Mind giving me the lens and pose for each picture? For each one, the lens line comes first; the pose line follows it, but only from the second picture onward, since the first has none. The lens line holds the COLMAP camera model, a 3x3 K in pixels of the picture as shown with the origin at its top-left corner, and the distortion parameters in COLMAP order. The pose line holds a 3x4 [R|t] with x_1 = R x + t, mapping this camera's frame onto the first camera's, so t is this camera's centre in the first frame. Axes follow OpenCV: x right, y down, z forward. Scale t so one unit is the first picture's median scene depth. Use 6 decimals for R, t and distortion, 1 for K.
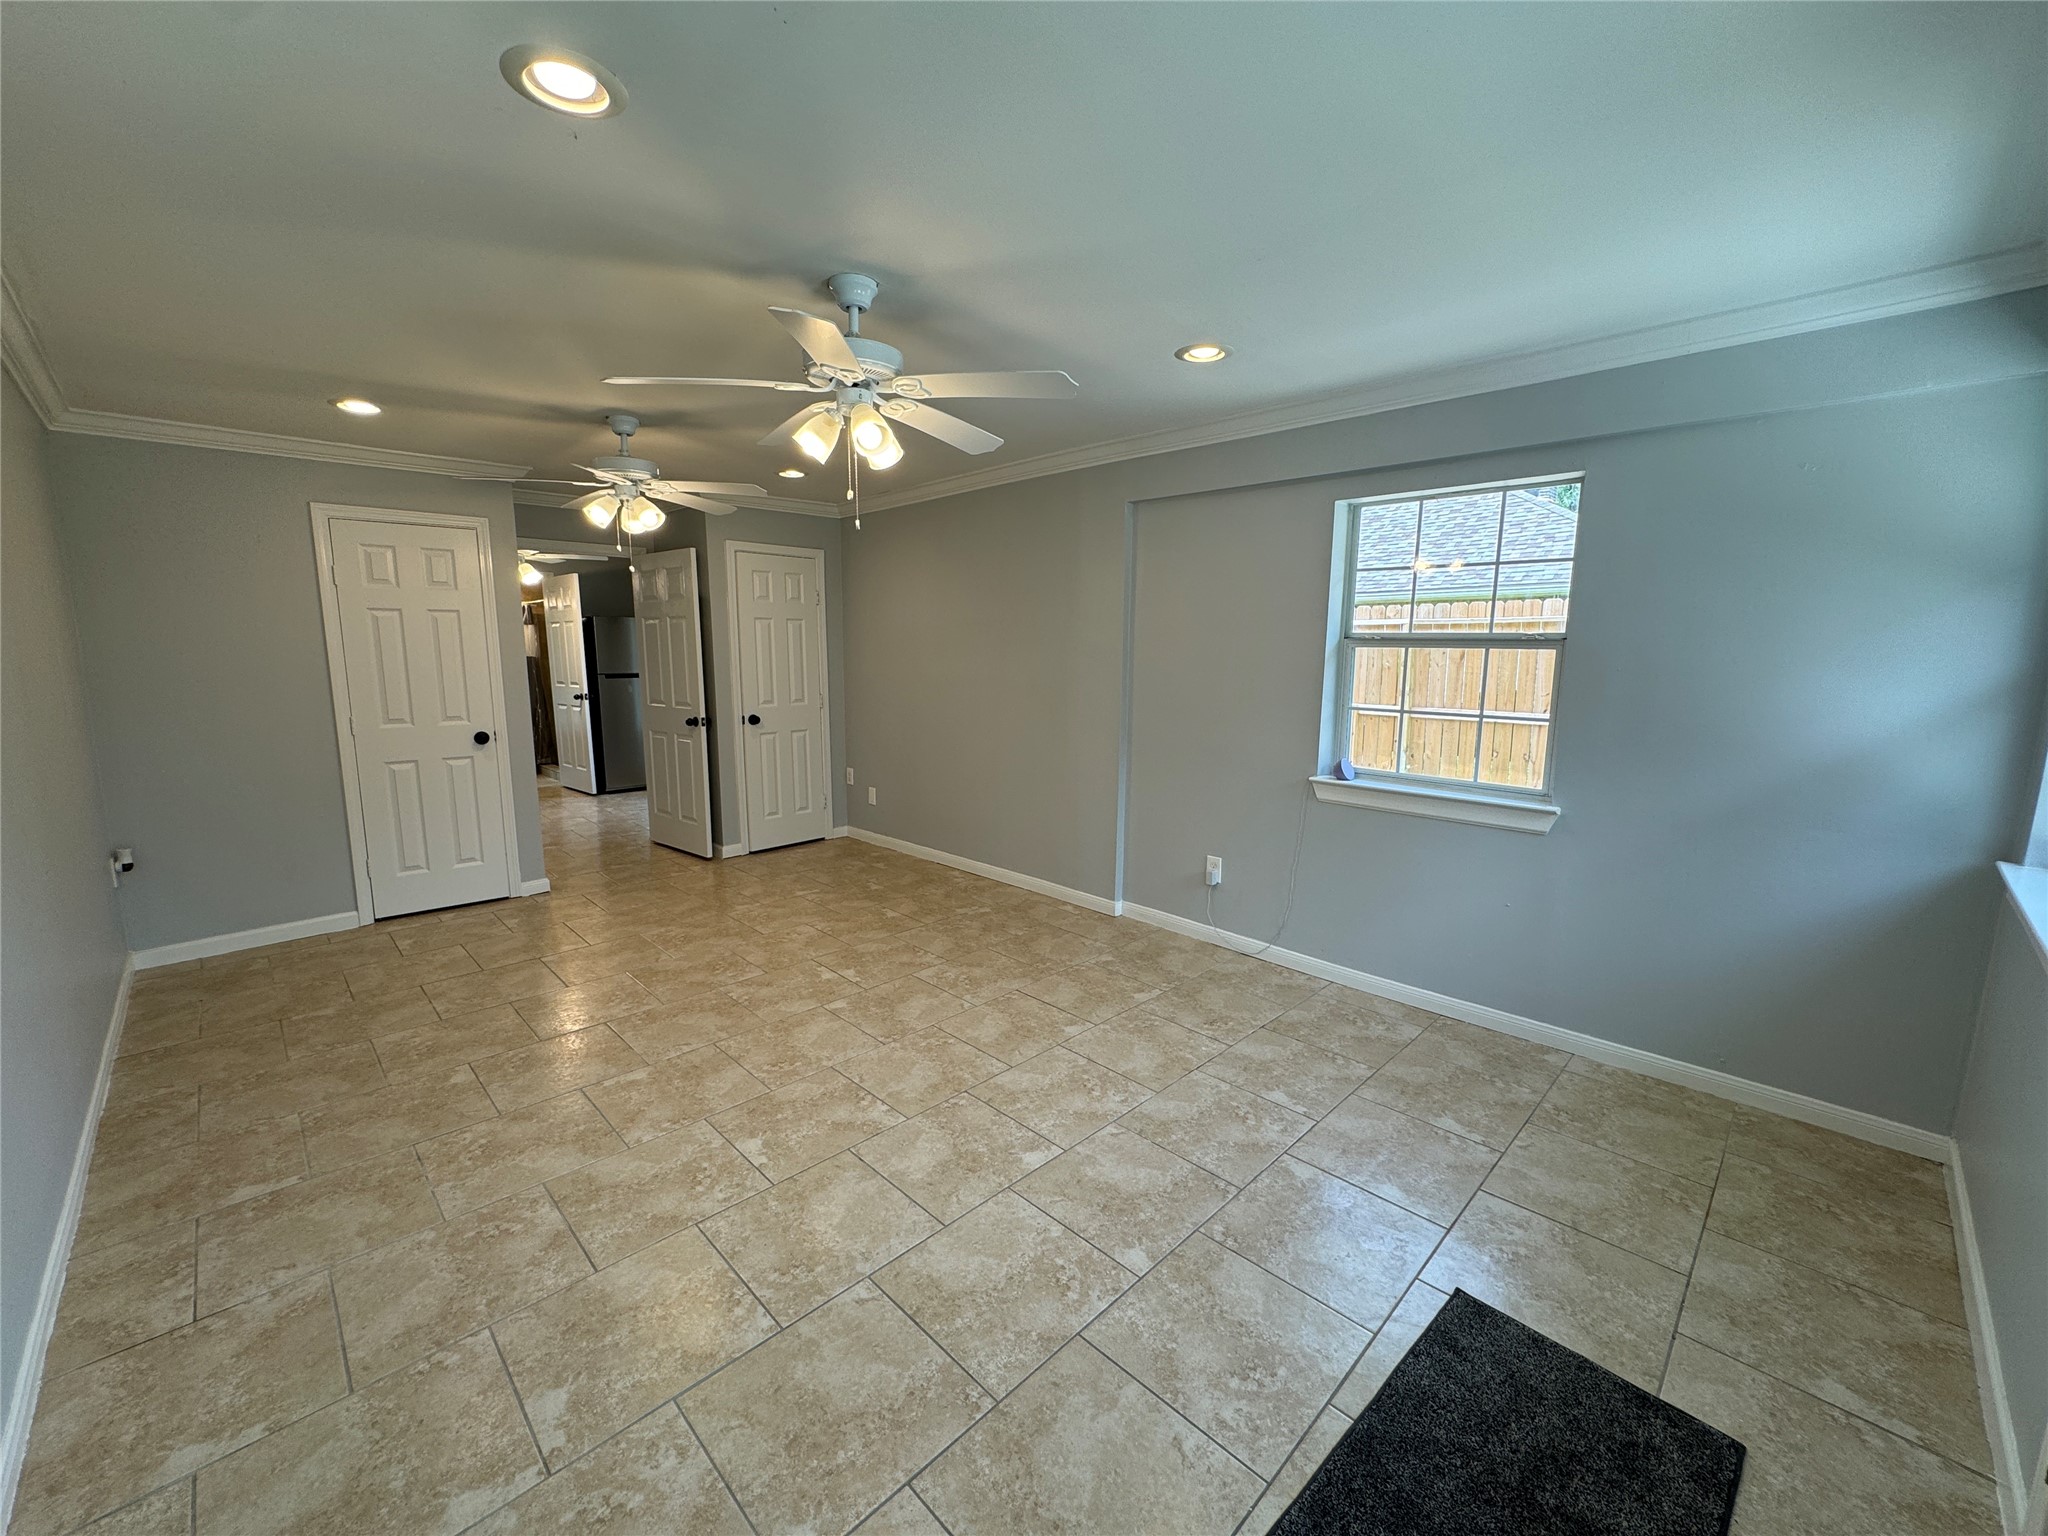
lens RADIAL K [[816.5, 0, 1014.2], [0, 816.5, 768.3], [0, 0, 1]] dist [-0.003041, 0.000239]
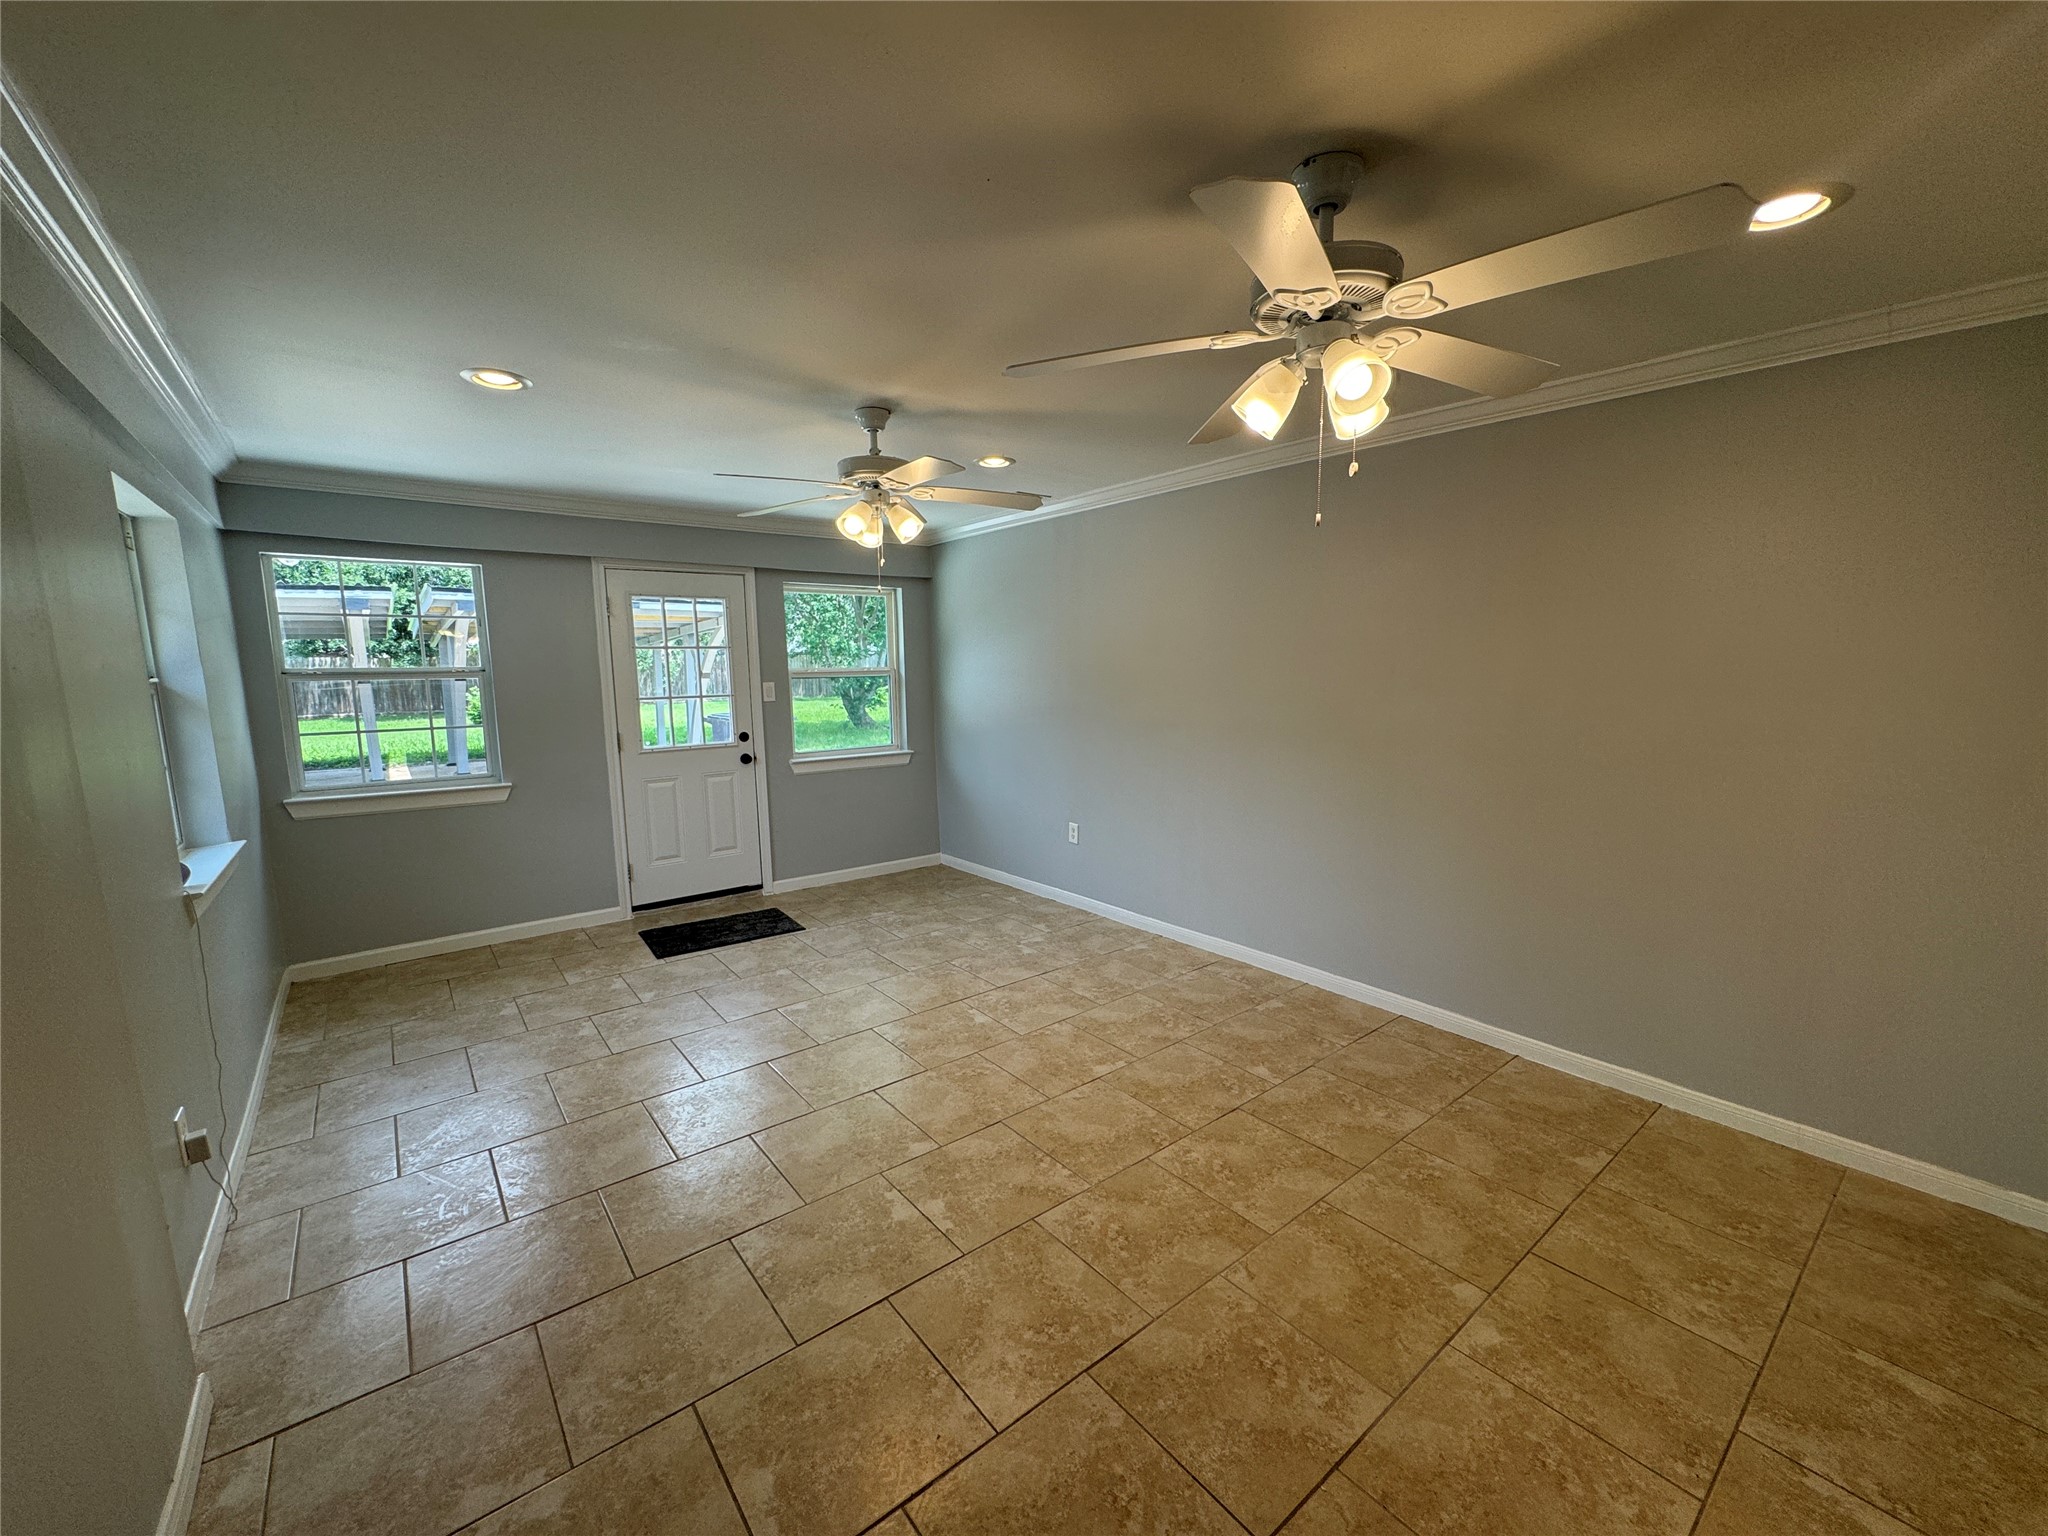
lens RADIAL K [[816.5, 0, 1027.3], [0, 816.5, 767.3], [0, 0, 1]] dist [-0.003041, 0.000239]
pose [[-0.995624, -0.003431, 0.093384, -0.492308], [0.022681, 0.960571, 0.277108, -0.341816], [-0.090653, 0.278013, -0.956290, 2.068548]]
